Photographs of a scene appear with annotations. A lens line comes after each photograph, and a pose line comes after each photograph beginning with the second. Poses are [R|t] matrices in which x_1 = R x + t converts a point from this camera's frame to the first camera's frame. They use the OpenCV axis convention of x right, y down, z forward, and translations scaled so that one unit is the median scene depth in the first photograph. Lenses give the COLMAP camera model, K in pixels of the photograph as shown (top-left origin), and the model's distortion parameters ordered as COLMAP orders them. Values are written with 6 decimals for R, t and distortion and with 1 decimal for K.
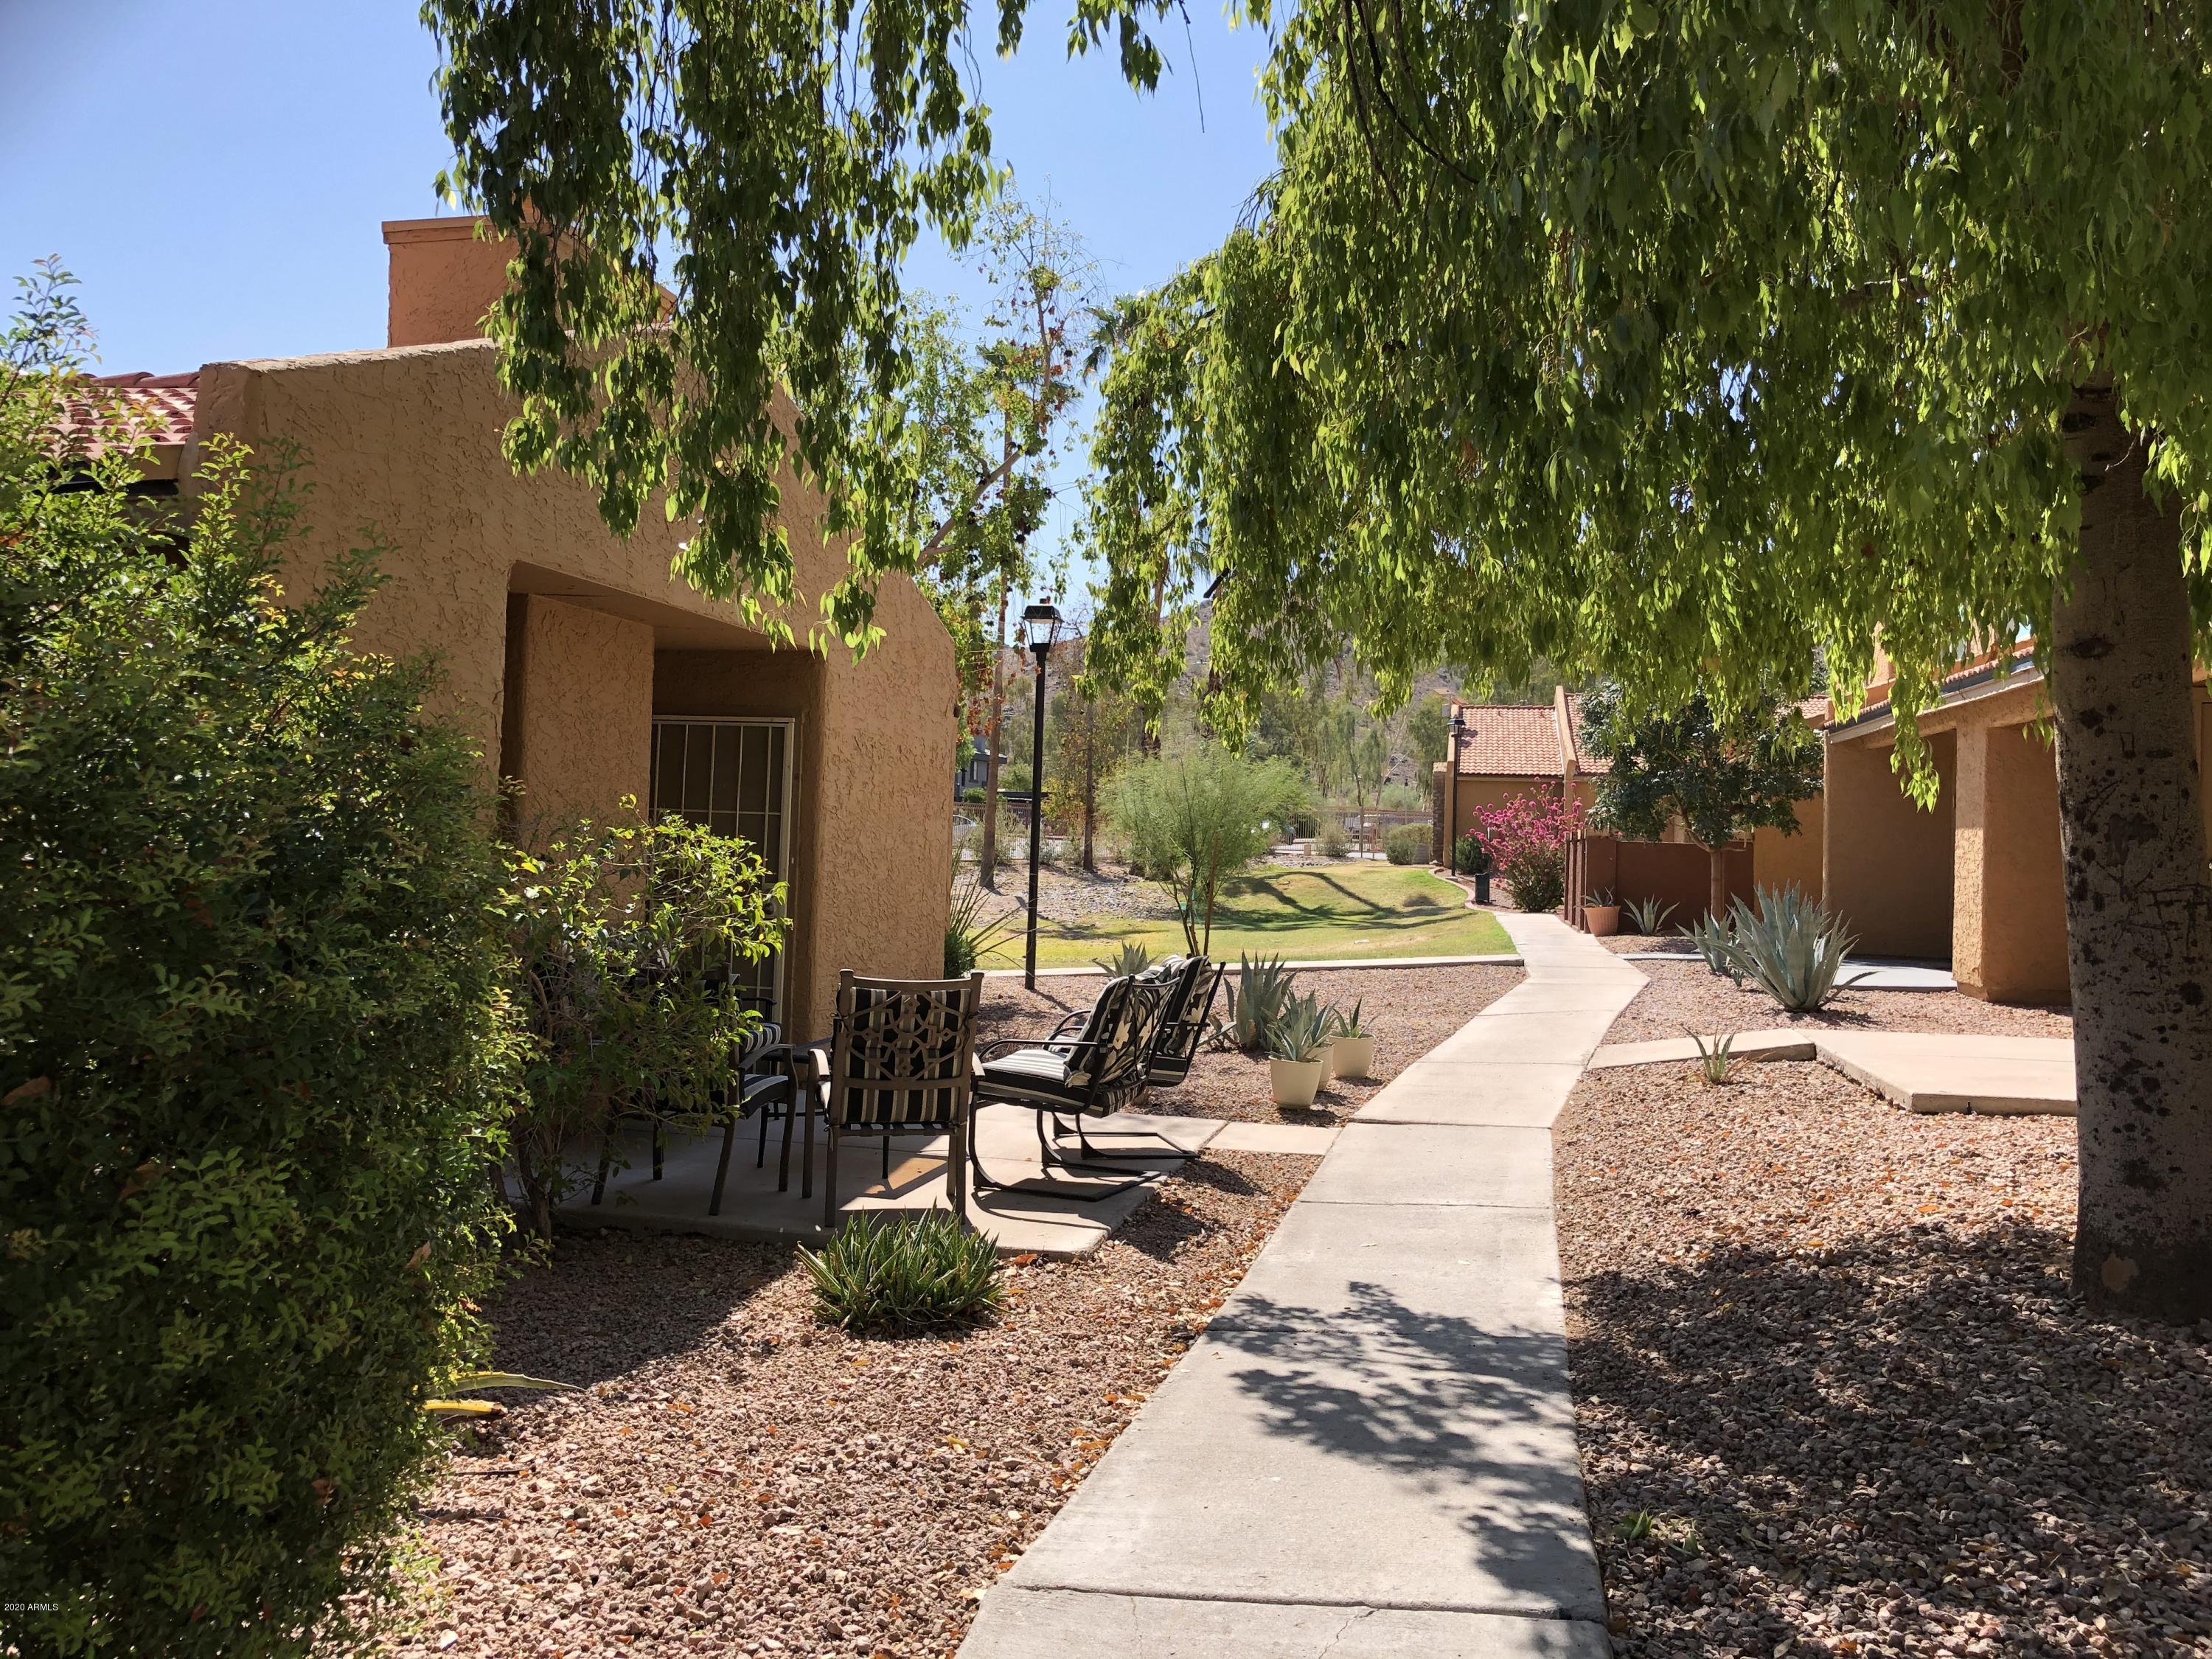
lens RADIAL K [[1809.8, 0, 1105.4], [0, 1809.8, 815.1], [0, 0, 1]] dist [0.166679, -0.422141]
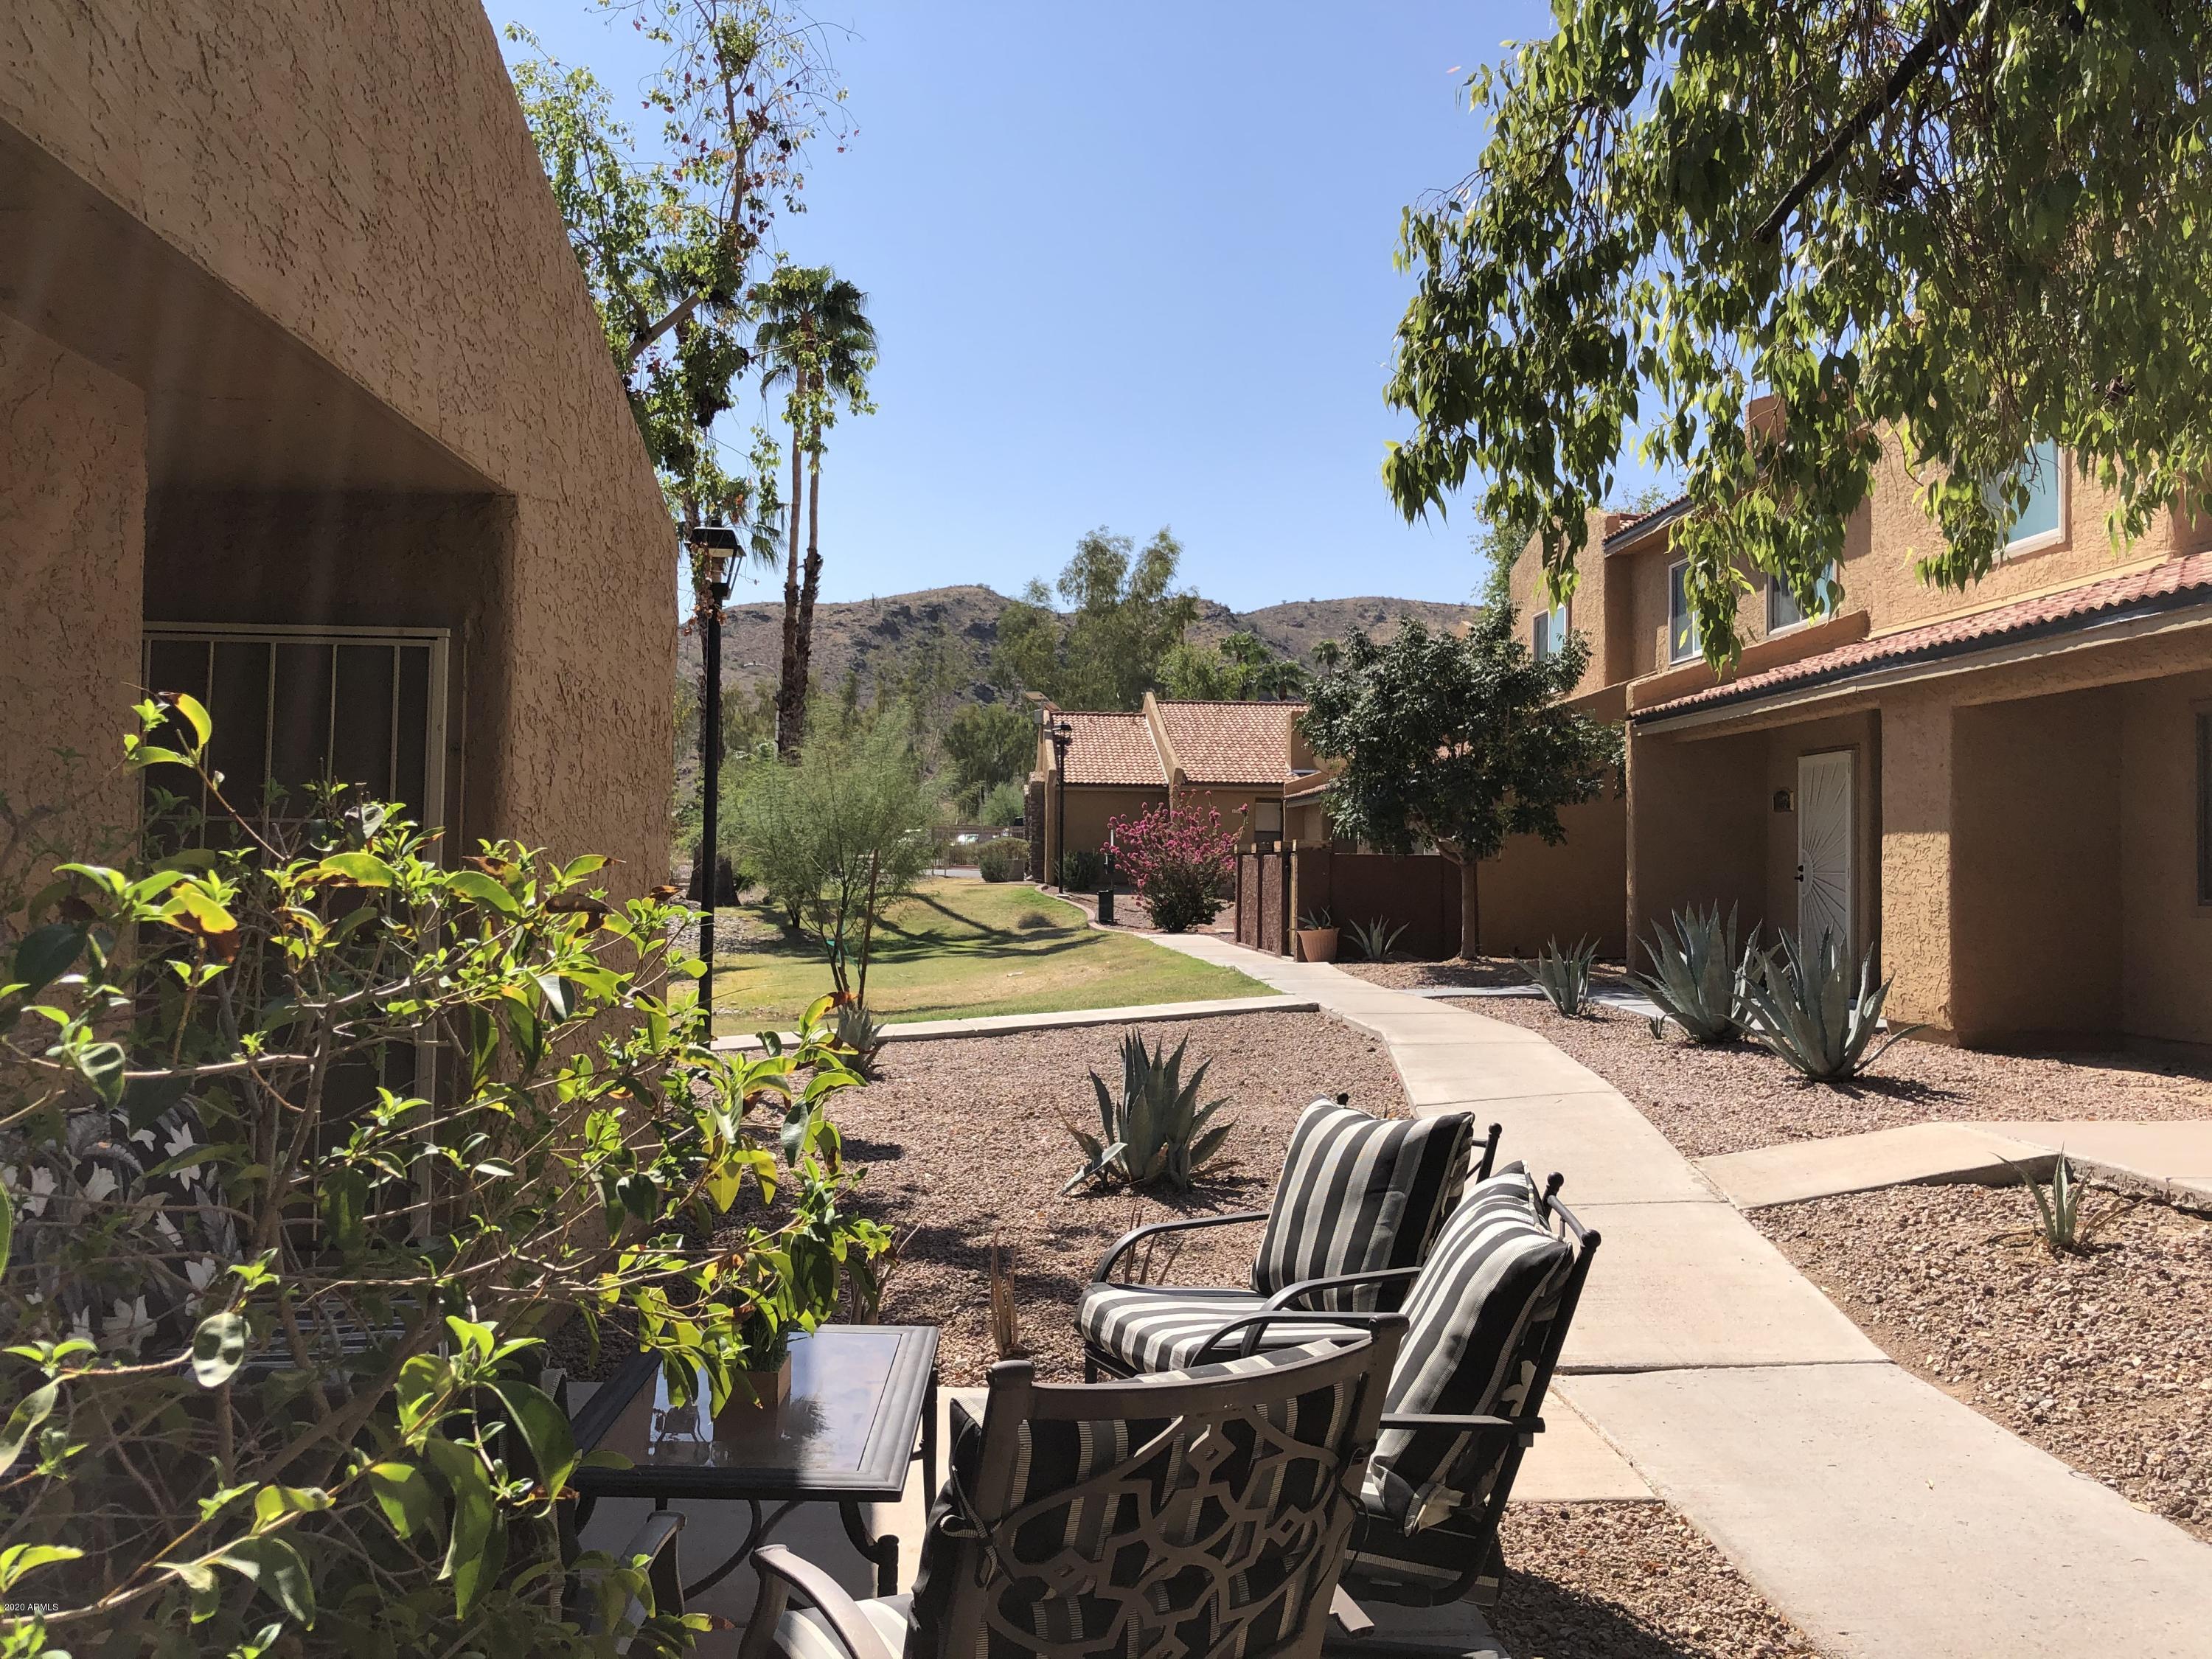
lens RADIAL K [[1809.8, 0, 1105.4], [0, 1809.8, 815.1], [0, 0, 1]] dist [0.166679, -0.422141]
pose [[0.964729, -0.008950, 0.263093, -0.032939], [0.011293, 0.999909, -0.007394, 0.000650], [-0.263003, 0.010105, 0.964742, 0.119194]]
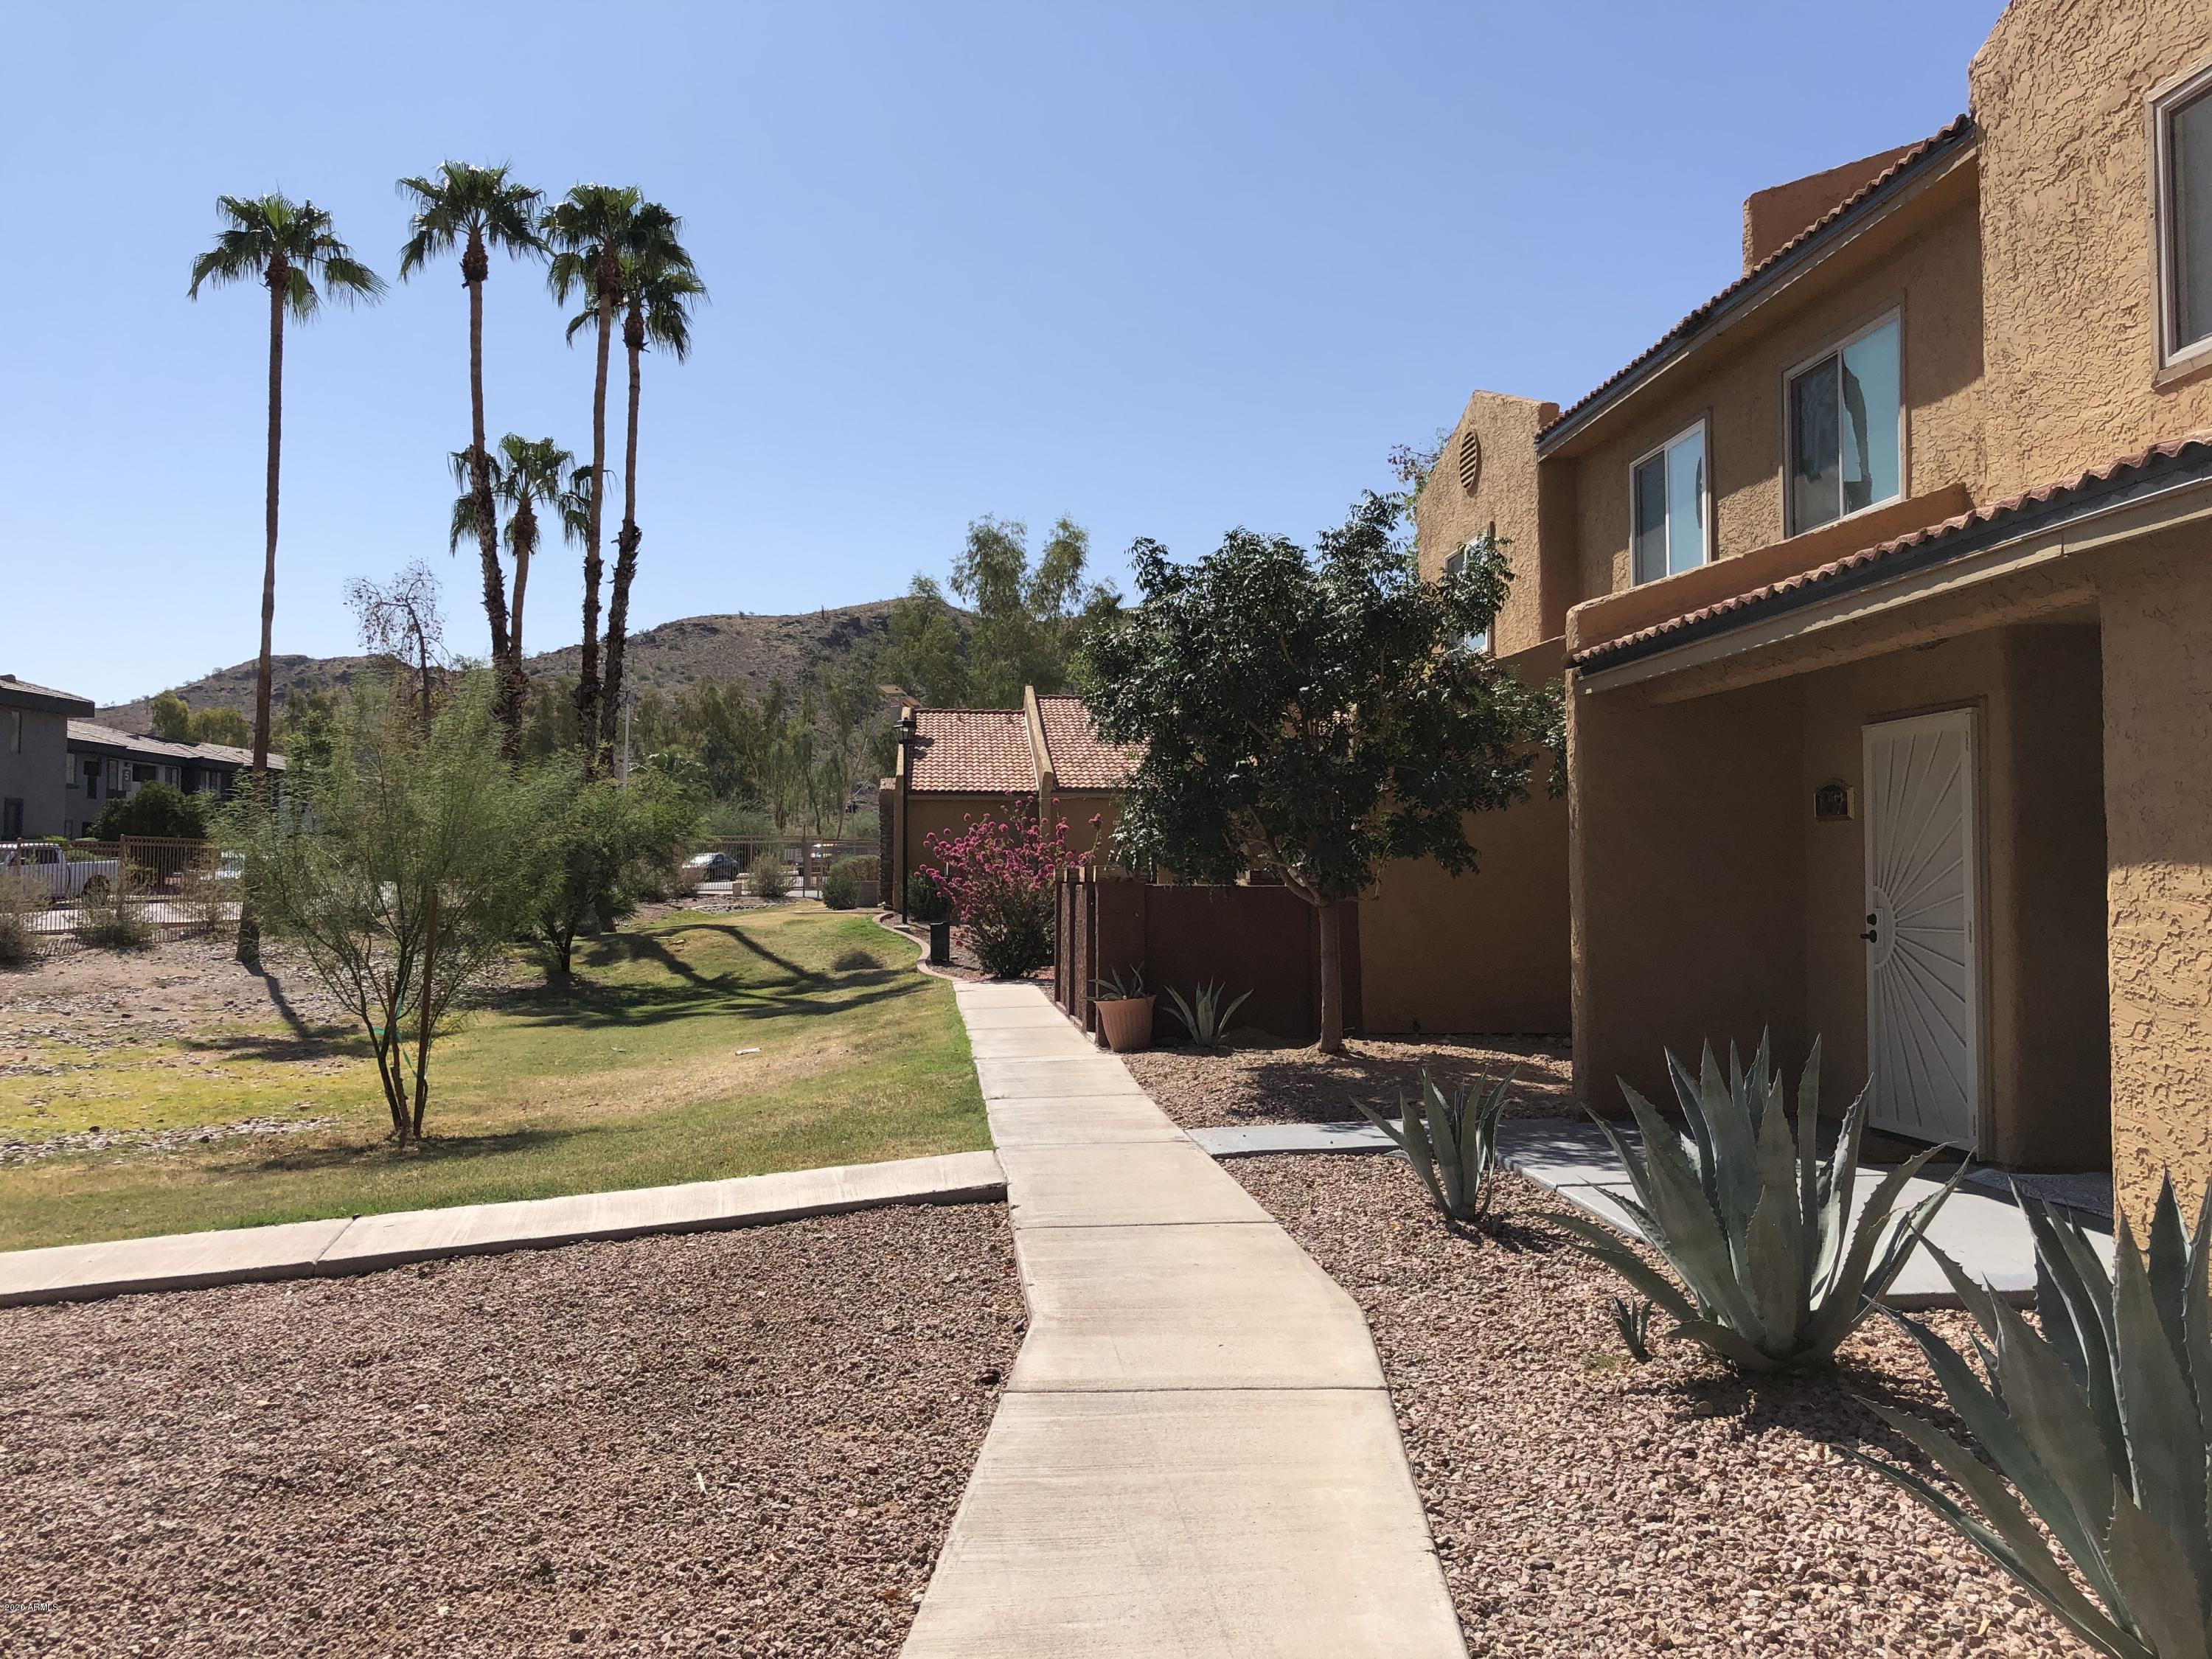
lens RADIAL K [[1808.6, 0, 1080.5], [0, 1808.6, 795.9], [0, 0, 1]] dist [0.135686, -0.215690]
pose [[0.961986, -0.013008, 0.272788, 0.061277], [0.020273, 0.999510, -0.023830, -0.000928], [-0.272345, 0.028454, 0.961779, 0.271904]]
